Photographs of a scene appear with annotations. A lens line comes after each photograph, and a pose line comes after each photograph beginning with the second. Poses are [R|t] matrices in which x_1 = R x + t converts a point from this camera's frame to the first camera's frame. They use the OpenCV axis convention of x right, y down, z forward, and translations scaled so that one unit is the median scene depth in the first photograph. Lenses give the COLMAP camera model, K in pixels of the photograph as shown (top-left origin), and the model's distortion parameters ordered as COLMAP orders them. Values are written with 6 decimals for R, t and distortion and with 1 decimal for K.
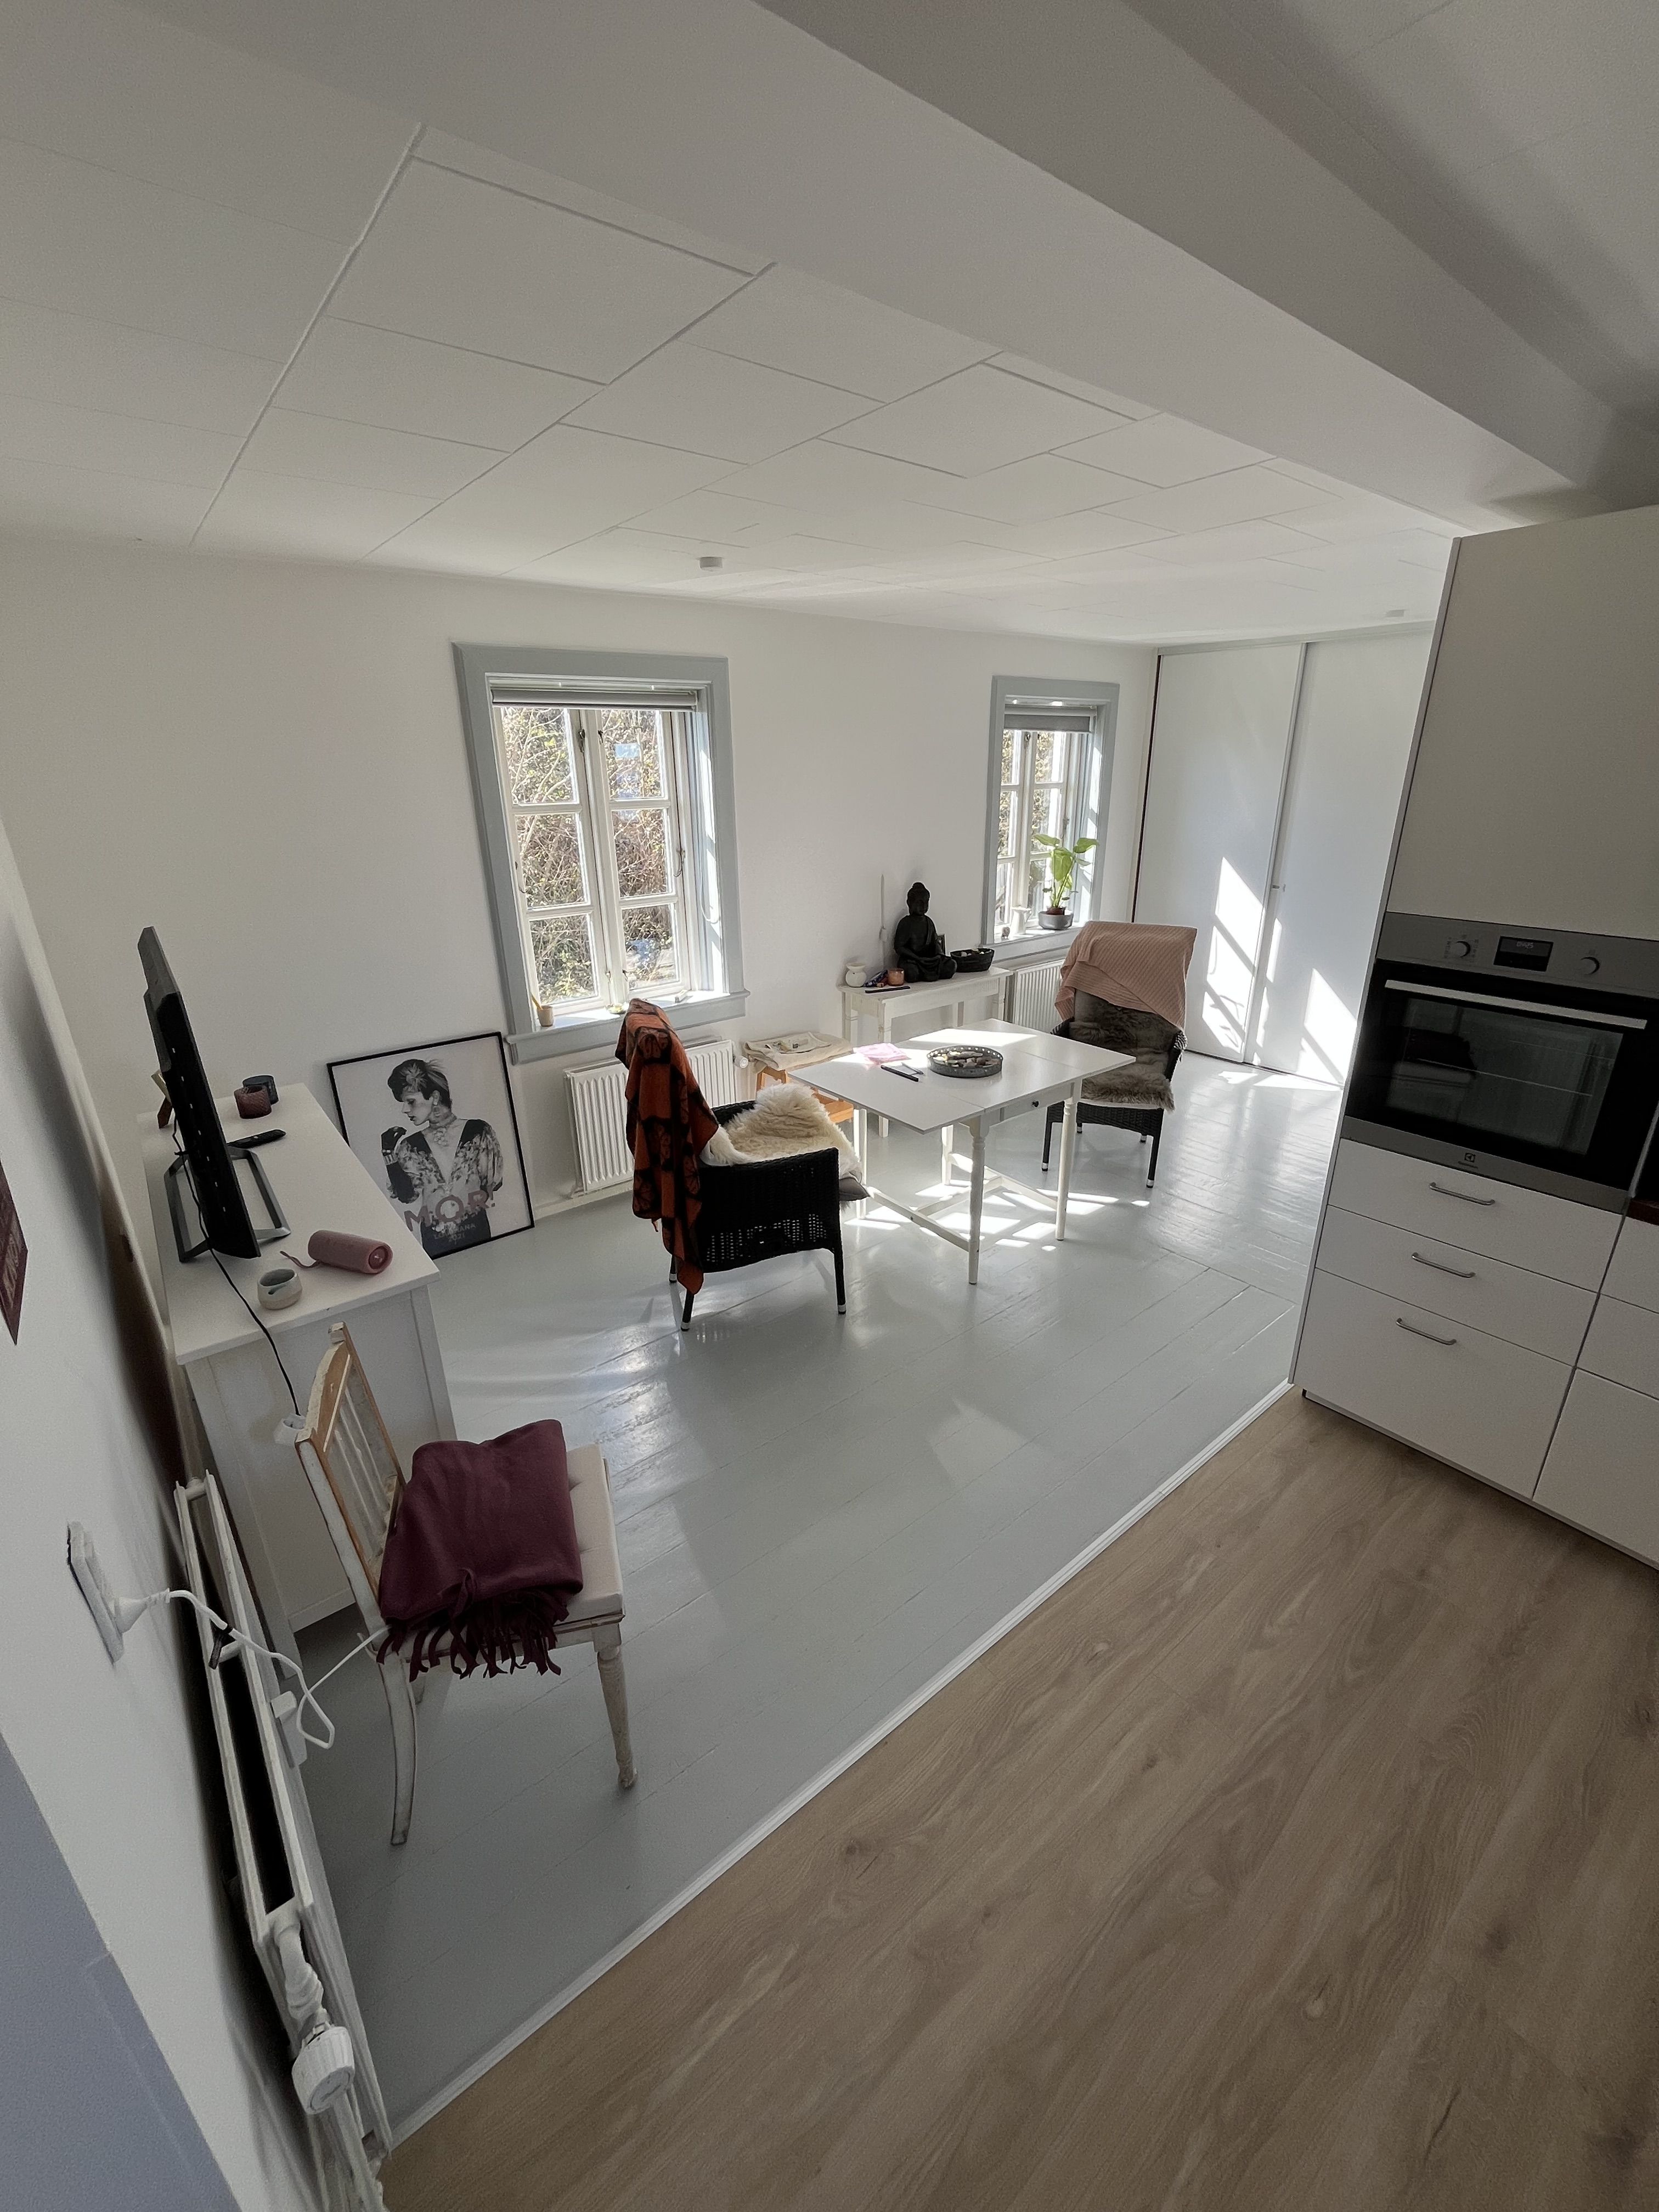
lens RADIAL K [[901.7, 0, 832.3], [0, 901.7, 1098.7], [0, 0, 1]] dist [-0.004533, 0.000745]
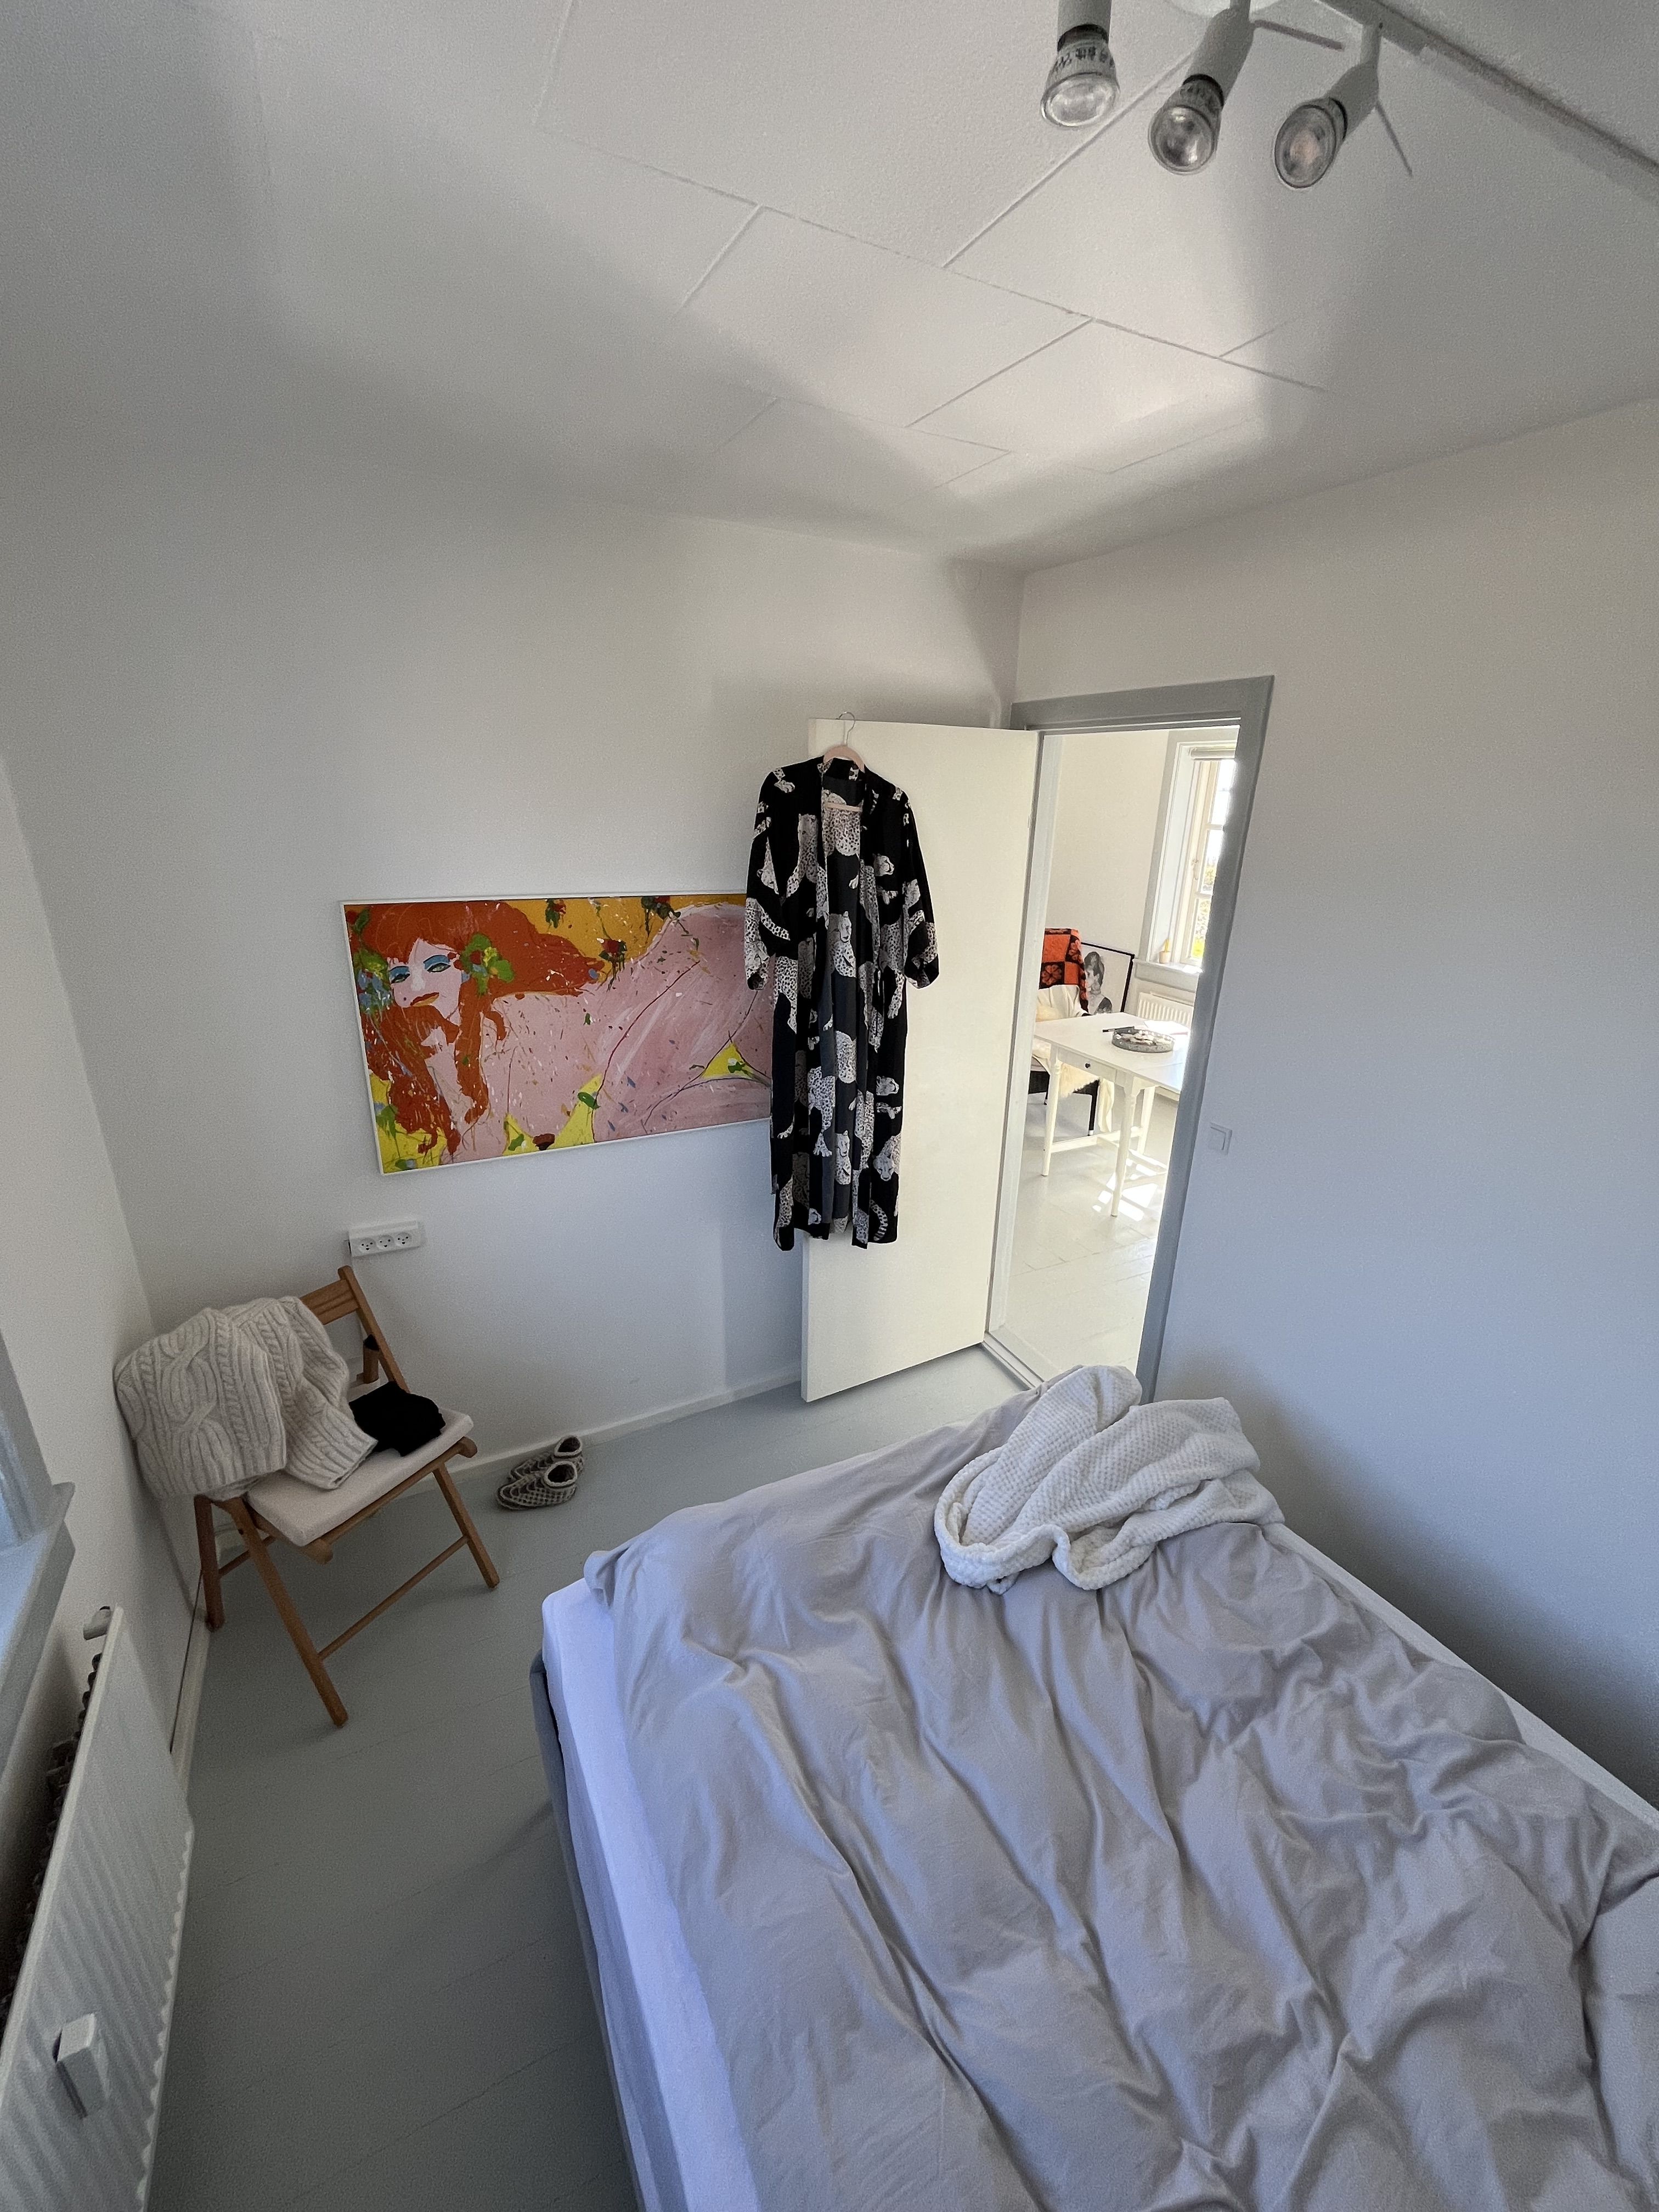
lens RADIAL K [[901.7, 0, 822.5], [0, 901.7, 1106.4], [0, 0, 1]] dist [-0.004533, 0.000745]
pose [[-0.205843, 0.341030, -0.917239, 2.292428], [-0.355525, 0.847204, 0.394776, -0.484198], [0.911719, 0.407363, -0.053146, 1.146046]]
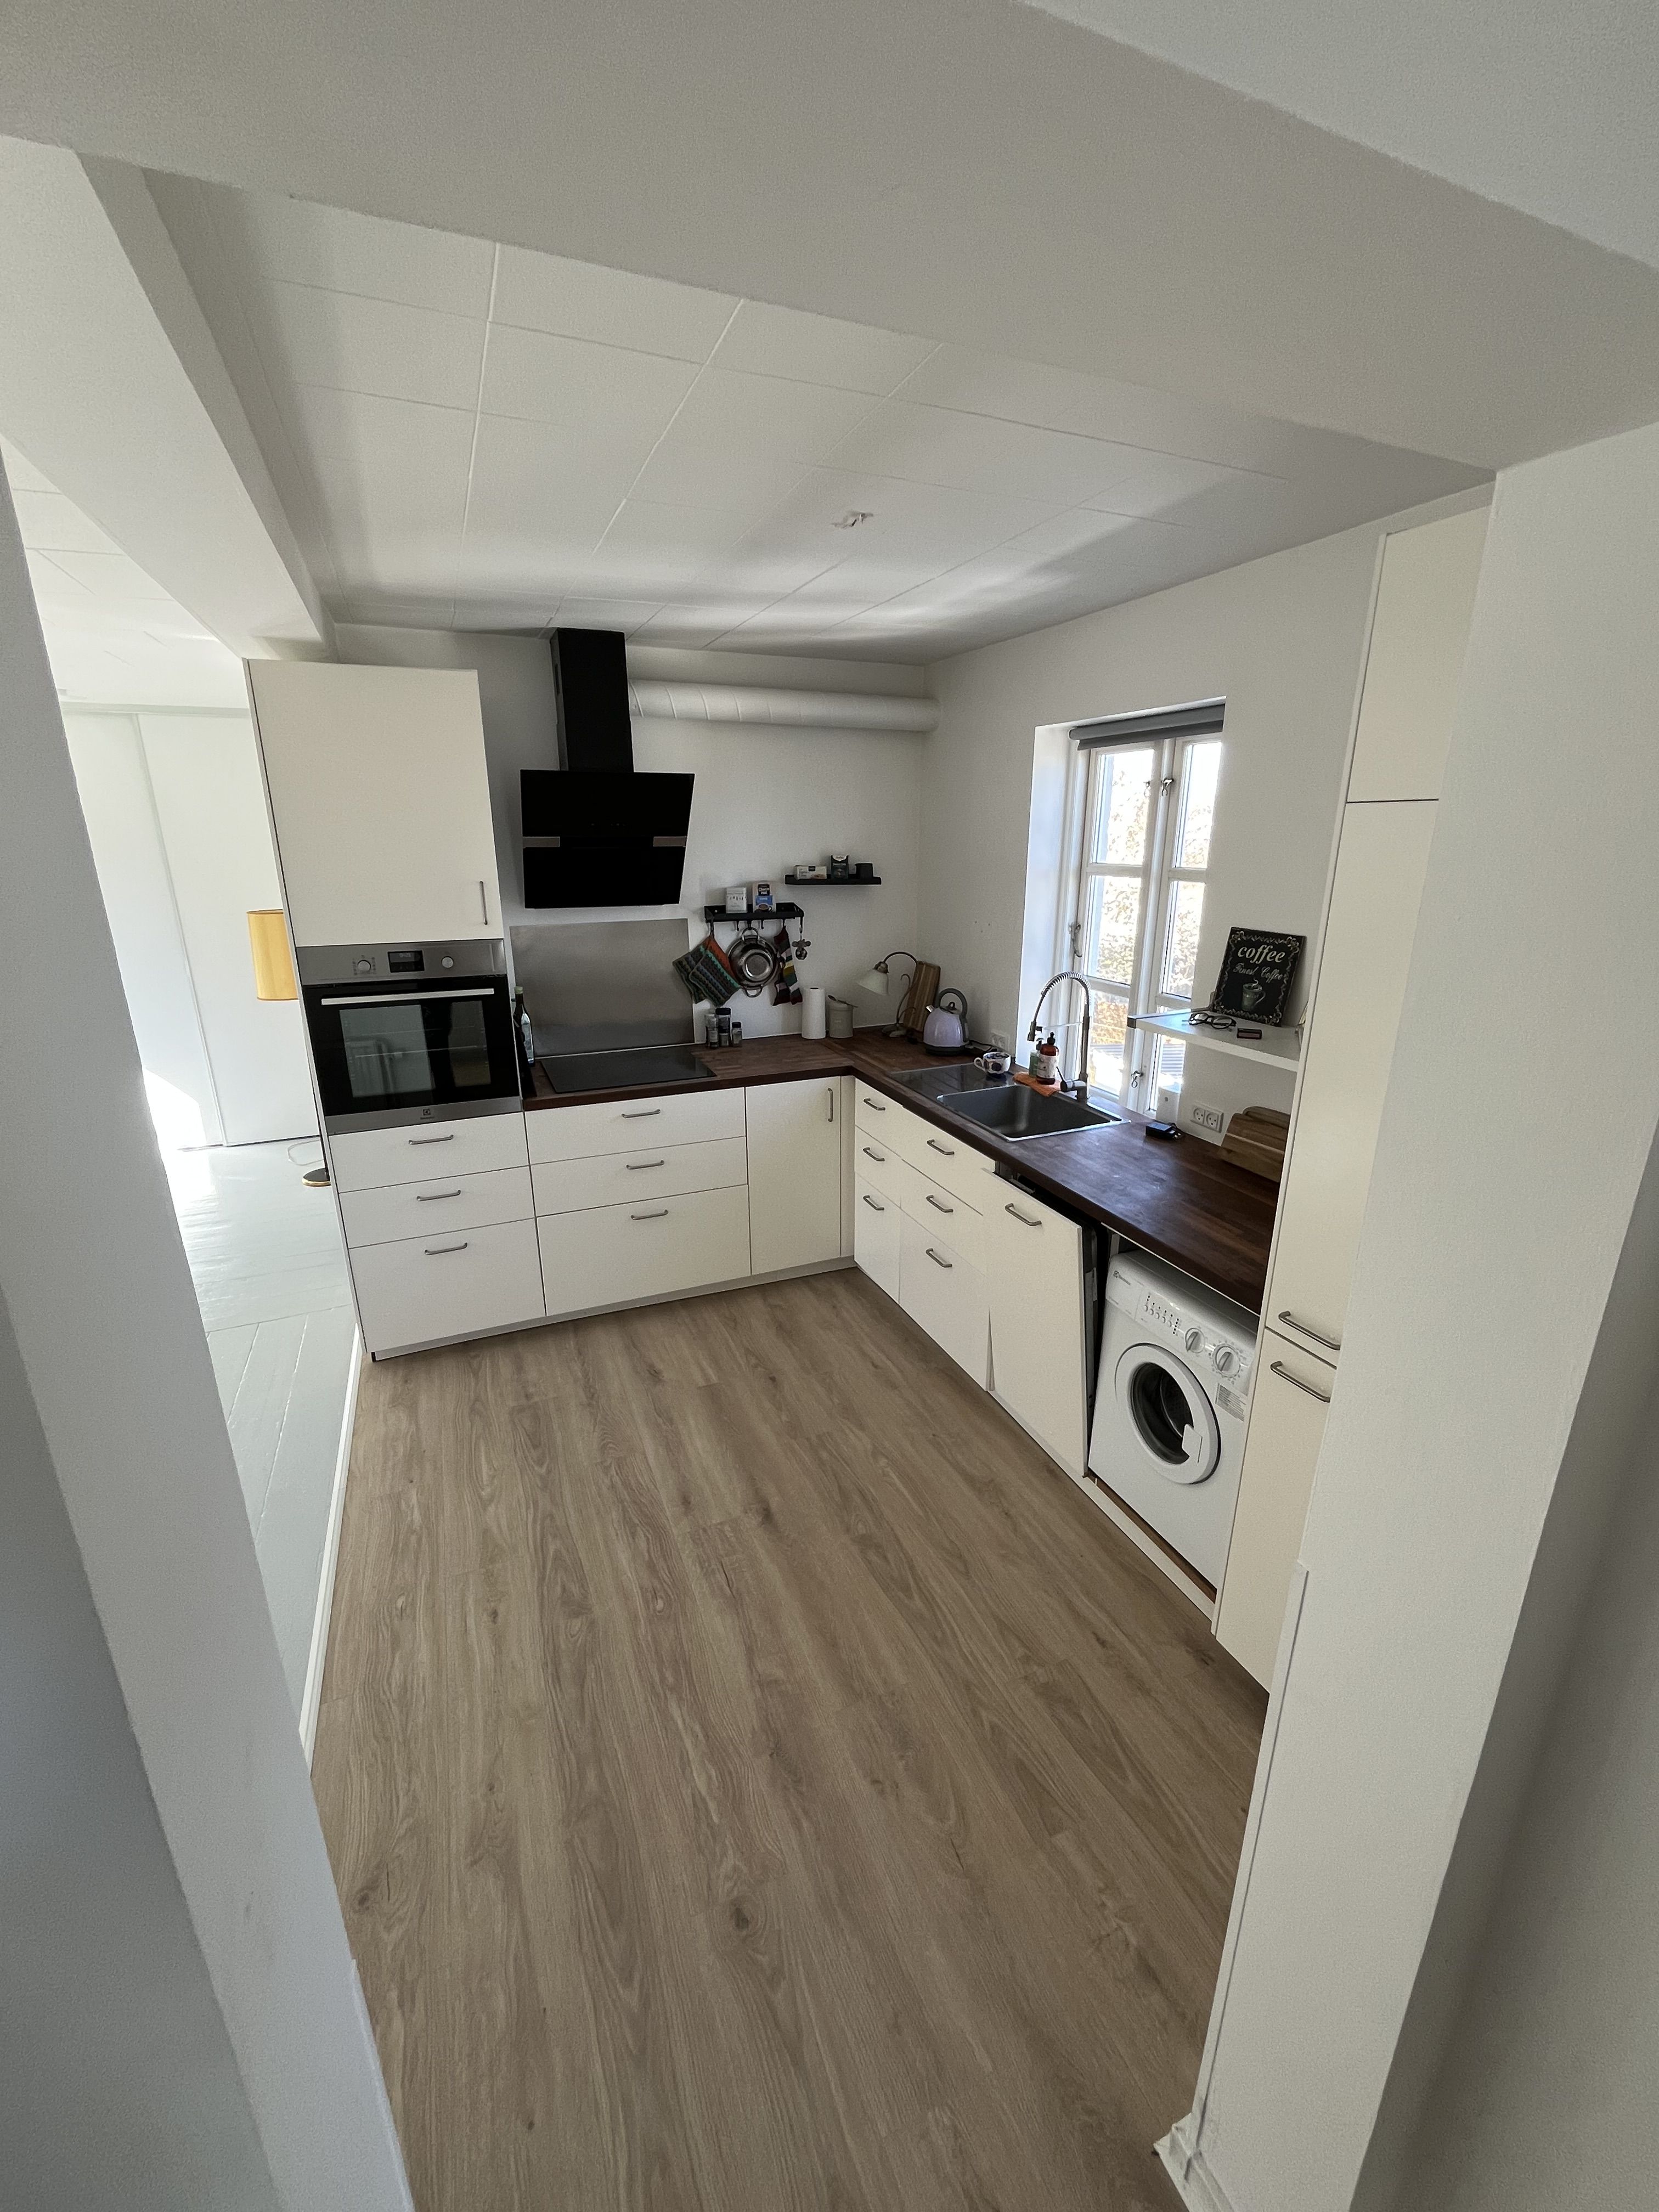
lens RADIAL K [[901.7, 0, 832.2], [0, 901.7, 1102.1], [0, 0, 1]] dist [-0.004533, 0.000745]
pose [[0.265015, -0.267784, 0.926315, -0.387079], [0.333747, 0.926758, 0.172429, 0.020950], [-0.904644, 0.263459, 0.334977, -0.017141]]
